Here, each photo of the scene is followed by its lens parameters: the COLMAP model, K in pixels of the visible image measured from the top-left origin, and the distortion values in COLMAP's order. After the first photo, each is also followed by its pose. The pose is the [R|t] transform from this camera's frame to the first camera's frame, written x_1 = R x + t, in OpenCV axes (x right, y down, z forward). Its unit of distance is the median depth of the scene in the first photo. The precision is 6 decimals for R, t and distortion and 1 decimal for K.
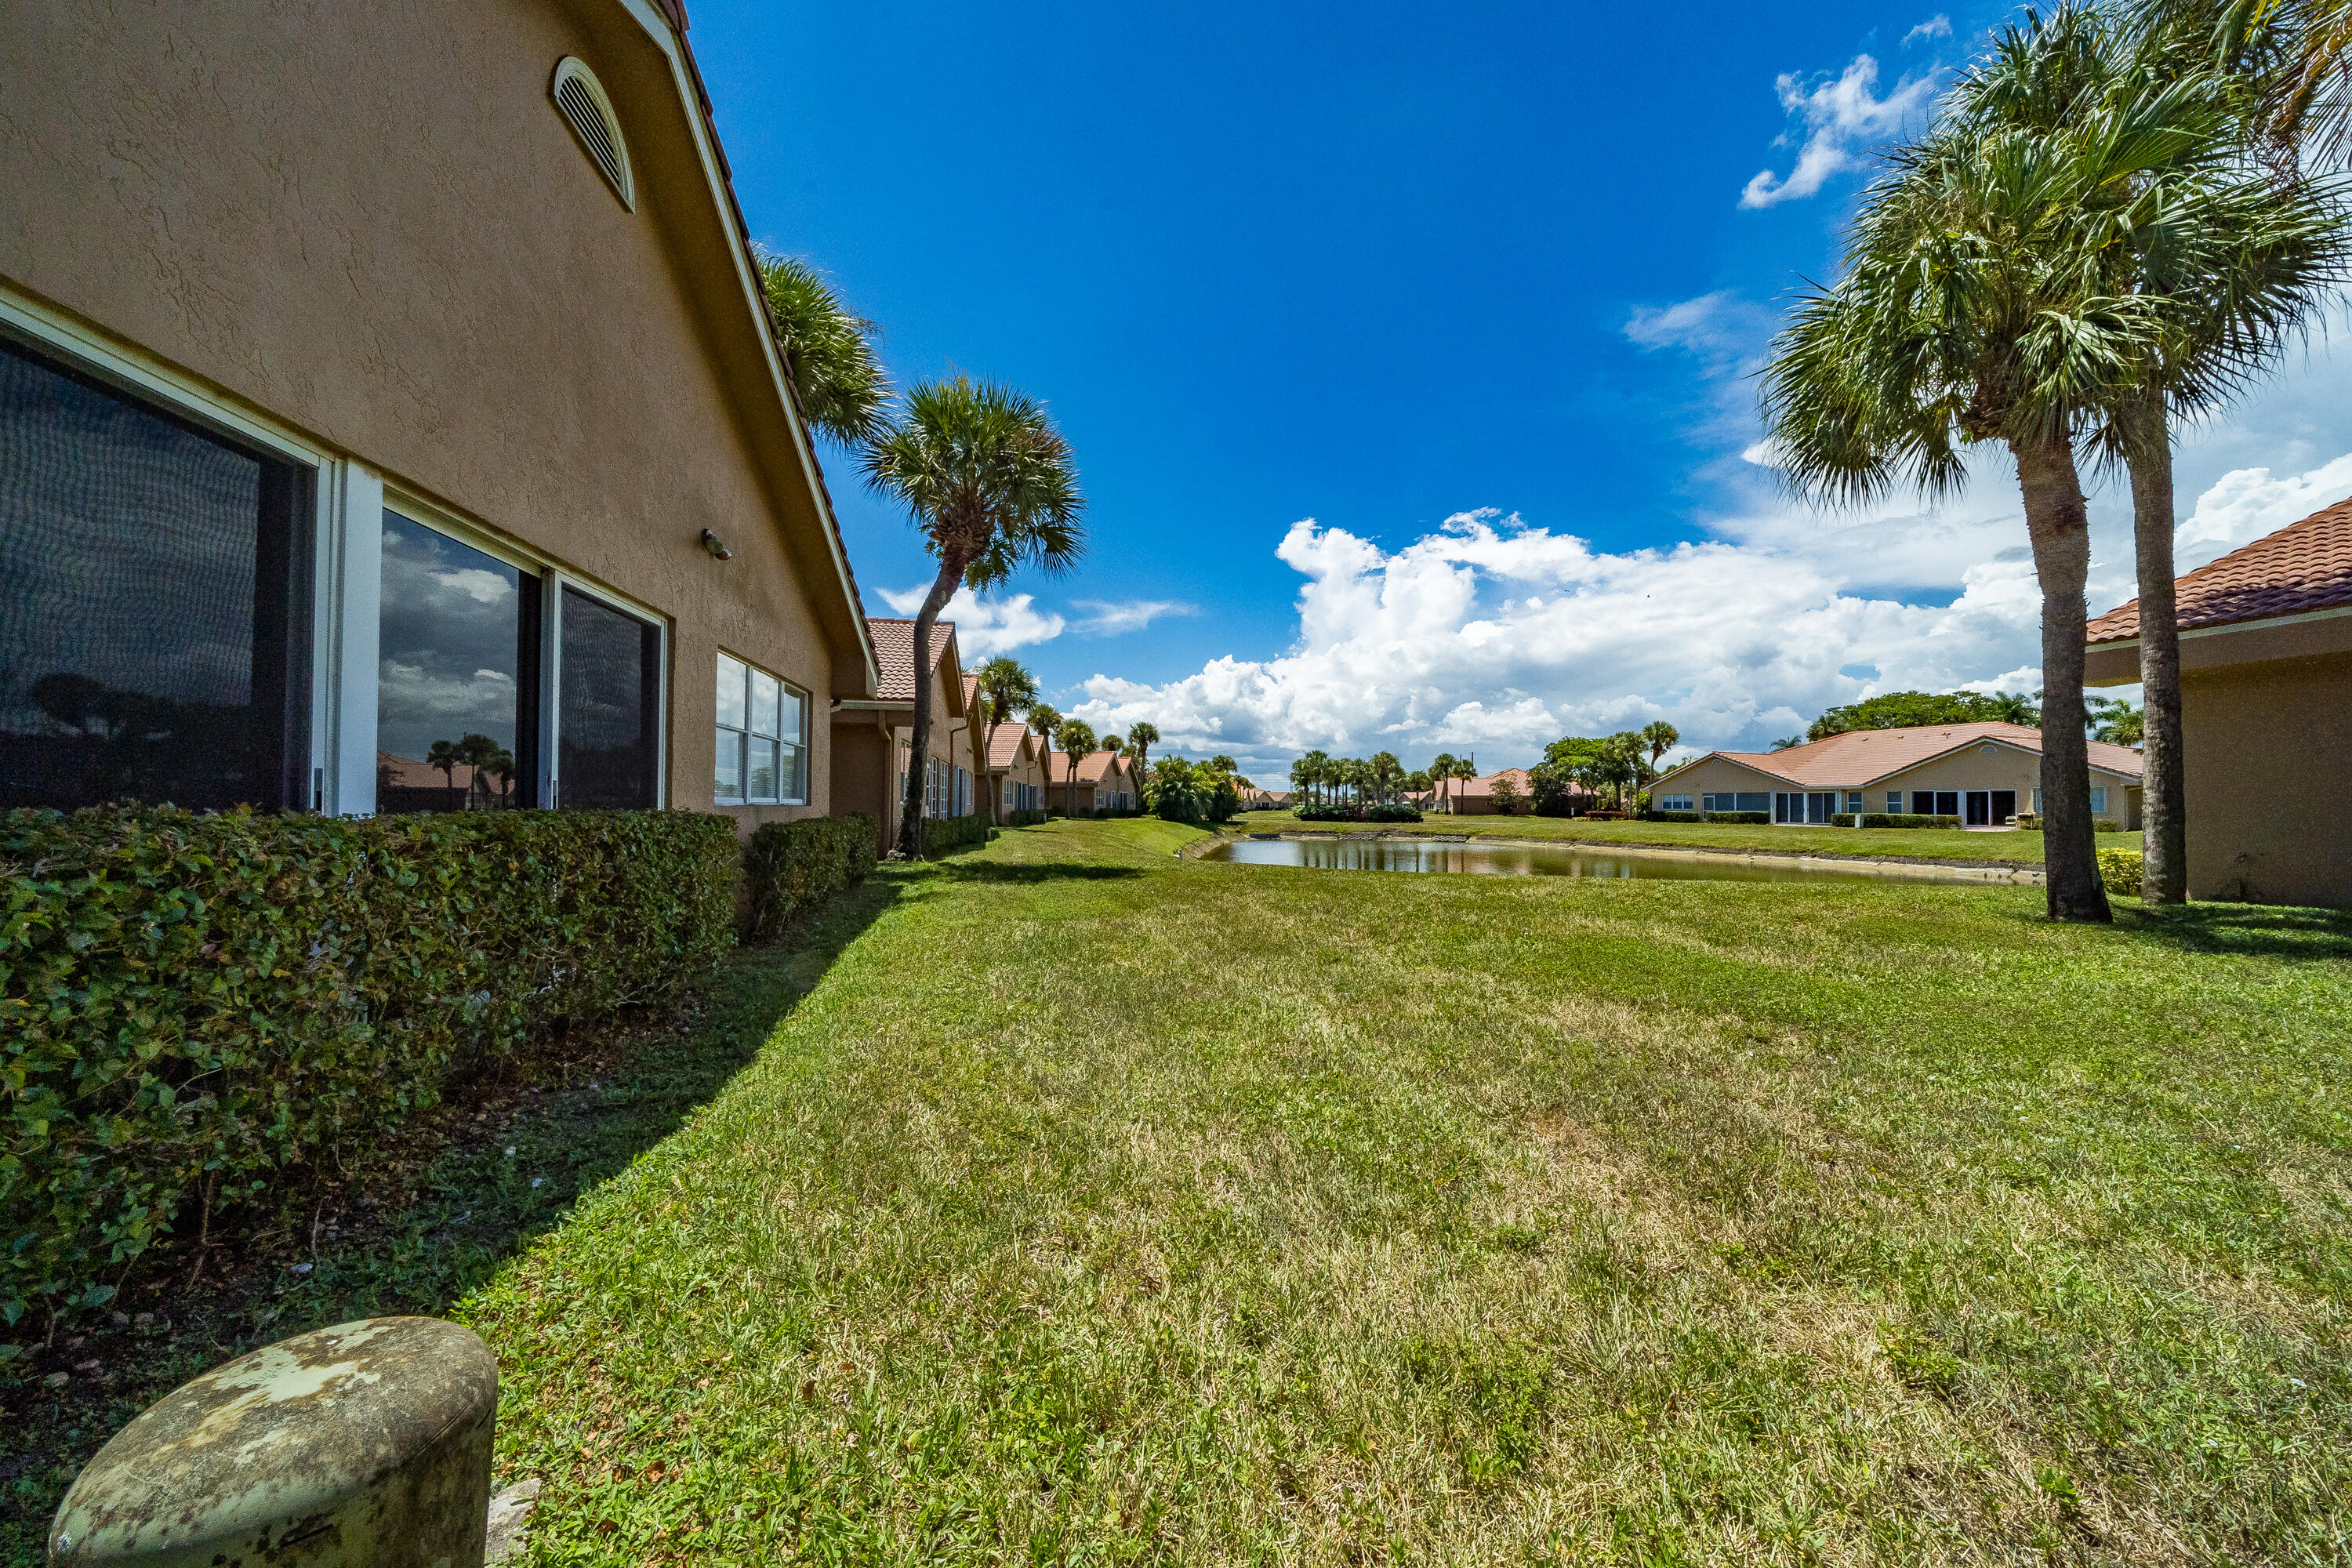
lens RADIAL K [[801.4, 0, 1173.5], [0, 801.4, 792.9], [0, 0, 1]] dist [0.002166, -0.000158]
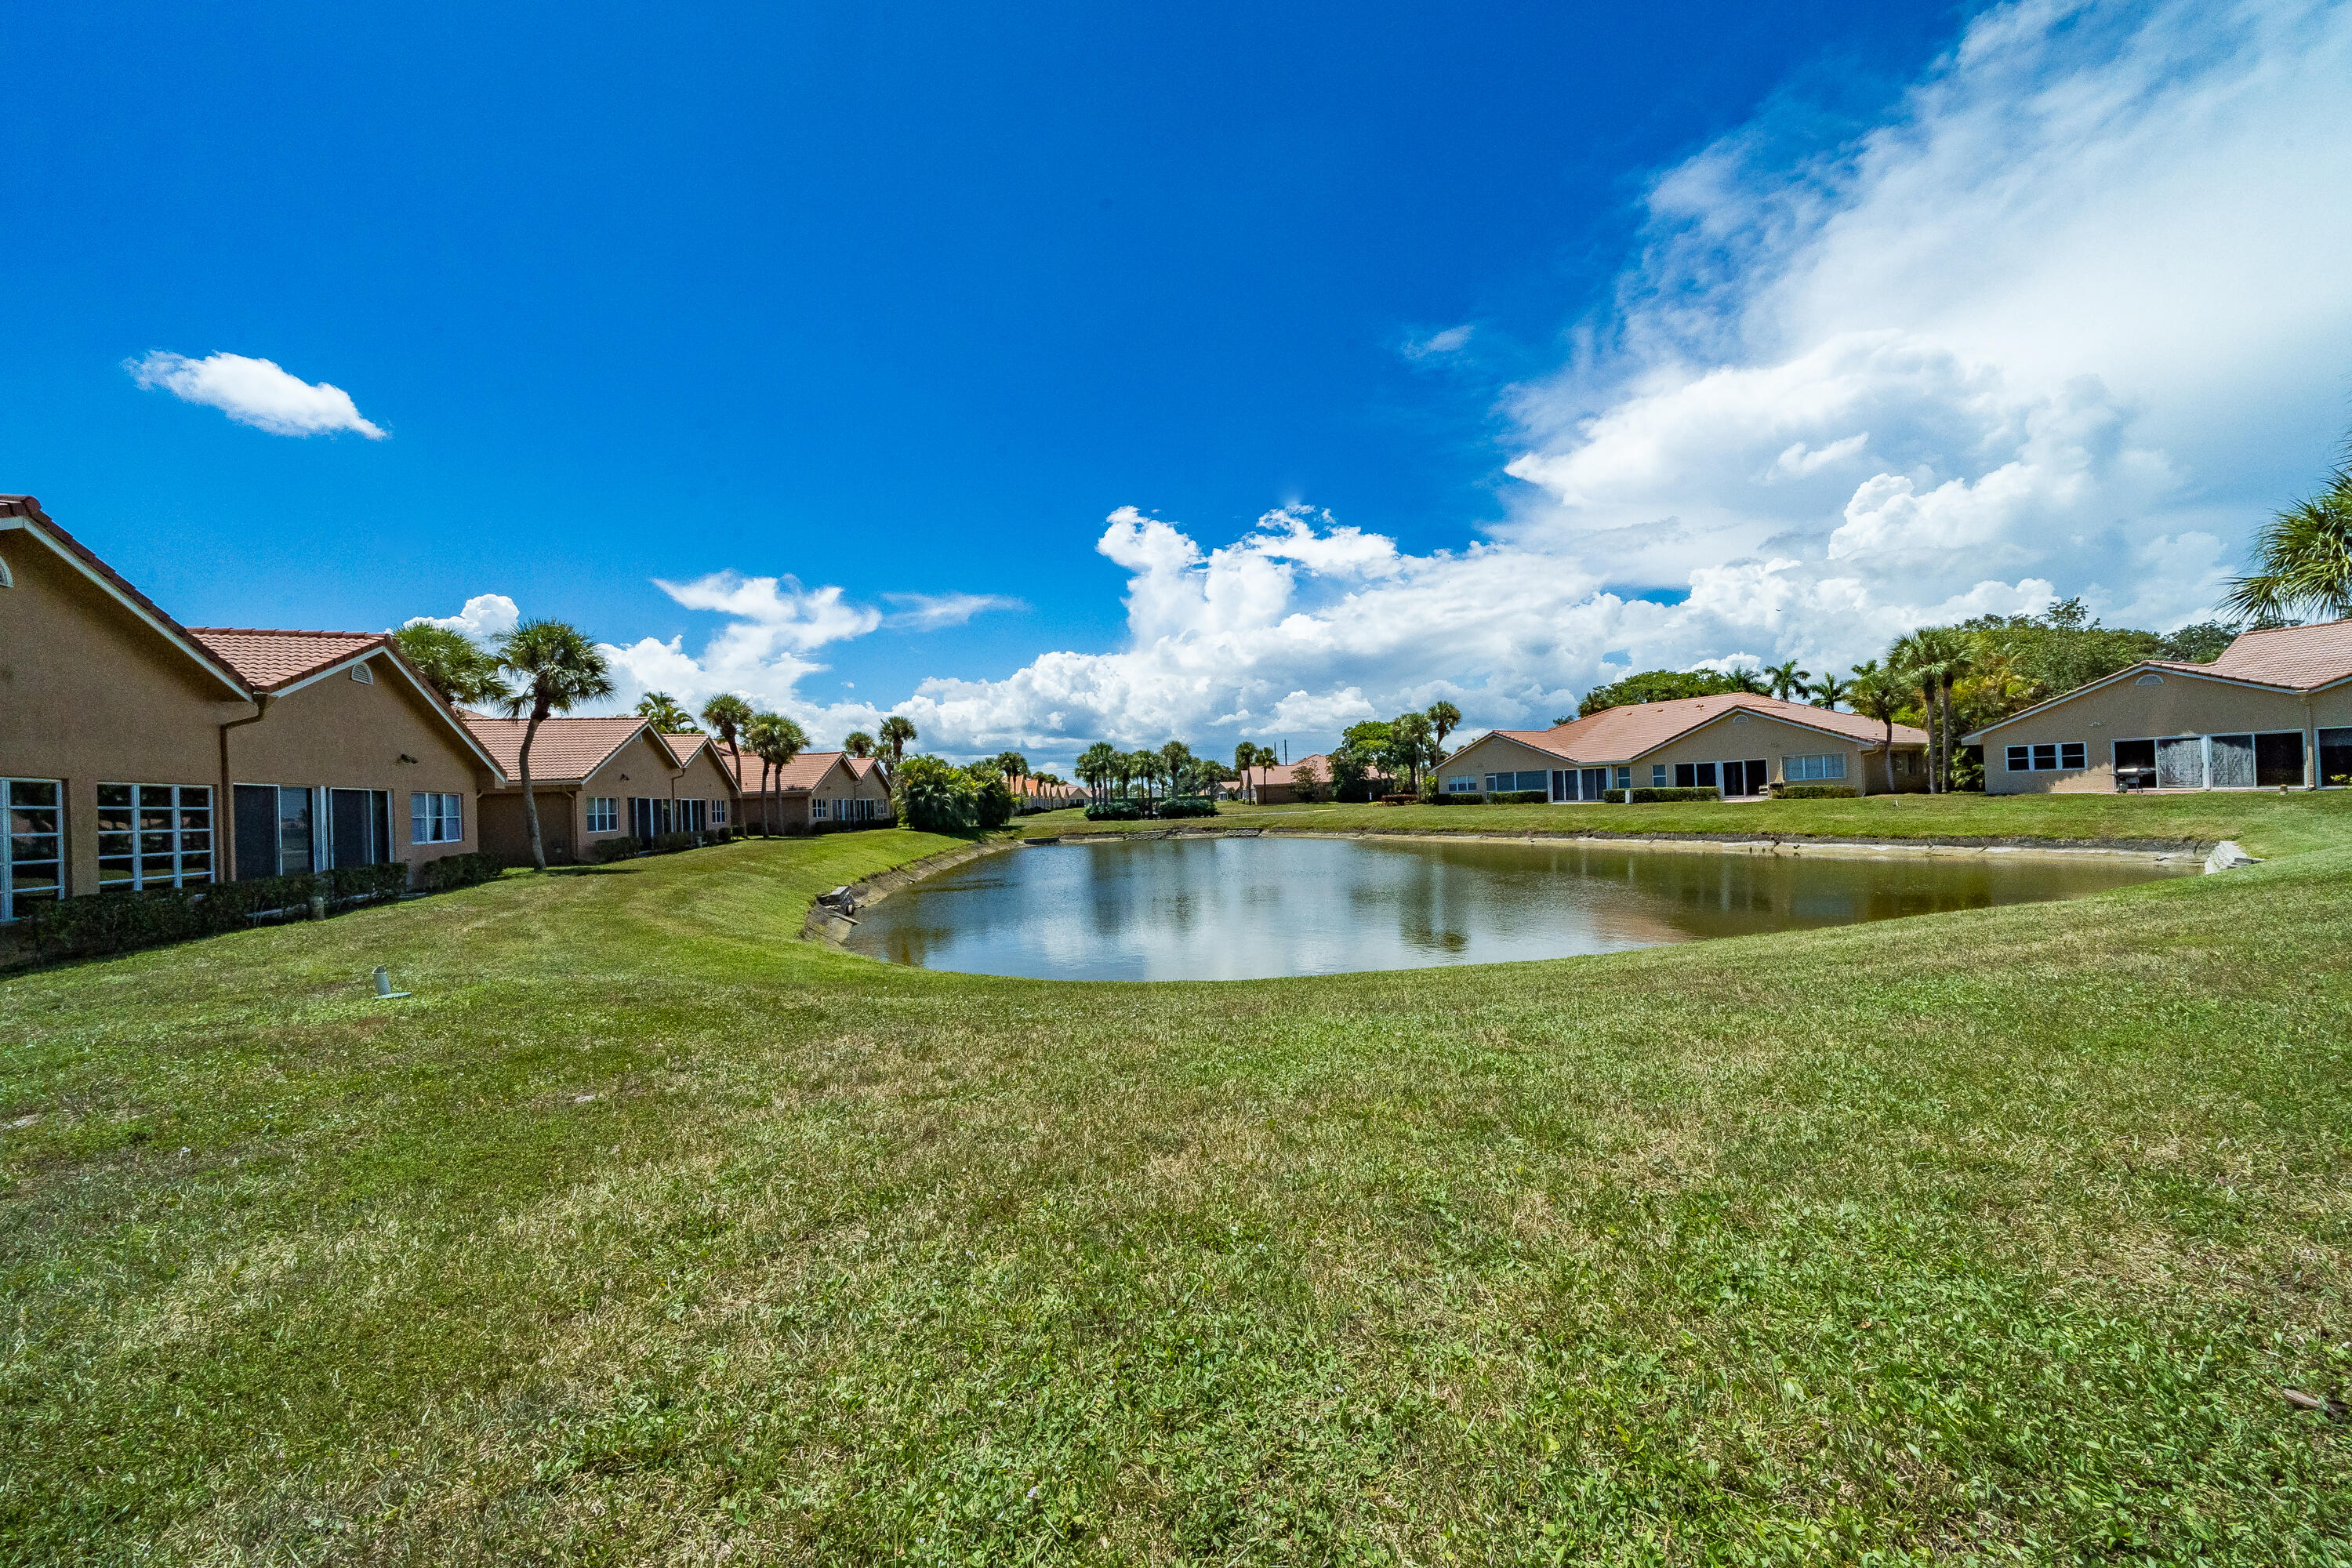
lens RADIAL K [[801.4, 0, 1163.7], [0, 801.4, 785.1], [0, 0, 1]] dist [0.002166, -0.000158]
pose [[0.981658, -0.043214, 0.185691, 0.078512], [0.043805, 0.999040, 0.000918, -0.002785], [-0.185552, 0.007233, 0.982608, 0.097334]]
